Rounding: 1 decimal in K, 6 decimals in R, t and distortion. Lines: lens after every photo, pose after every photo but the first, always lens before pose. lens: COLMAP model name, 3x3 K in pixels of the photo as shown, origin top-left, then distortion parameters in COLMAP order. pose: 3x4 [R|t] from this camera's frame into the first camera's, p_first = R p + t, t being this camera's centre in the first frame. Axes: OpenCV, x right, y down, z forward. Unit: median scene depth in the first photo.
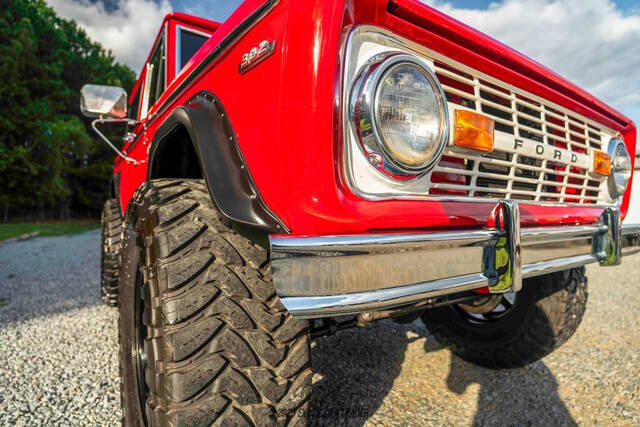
lens RADIAL K [[341.5, 0, 320.0], [0, 341.5, 213.5], [0, 0, 1]] dist [-0.024014, 0.001491]
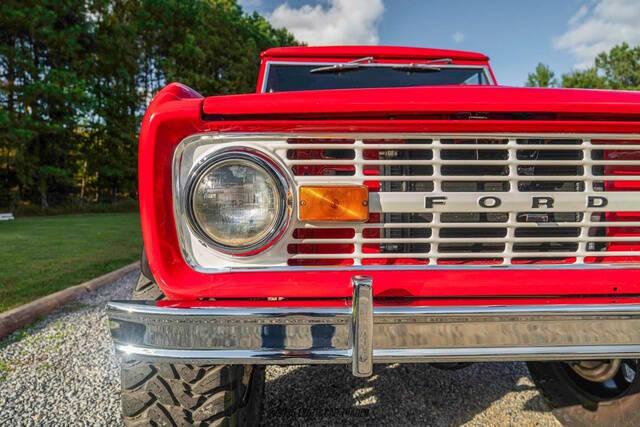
lens RADIAL K [[365.0, 0, 310.8], [0, 365.0, 208.6], [0, 0, 1]] dist [-0.024278, 0.001136]
pose [[0.836248, 0.013421, -0.548187, 0.734612], [0.005559, 0.999442, 0.032949, -0.196613], [0.548323, -0.030601, 0.835707, 0.068046]]
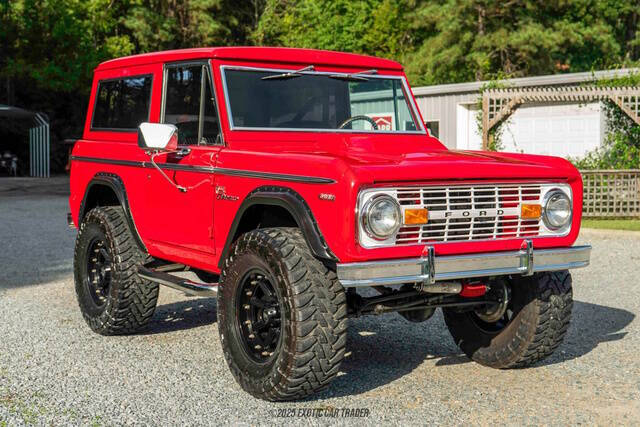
lens RADIAL K [[1027.6, 0, 320.0], [0, 1027.6, 213.5], [0, 0, 1]] dist [-0.027238, -0.010986]
pose [[0.999391, -0.007382, -0.034094, 0.024876], [0.009255, 0.998437, 0.055125, -0.497810], [0.033634, -0.055407, 0.997897, -4.616339]]
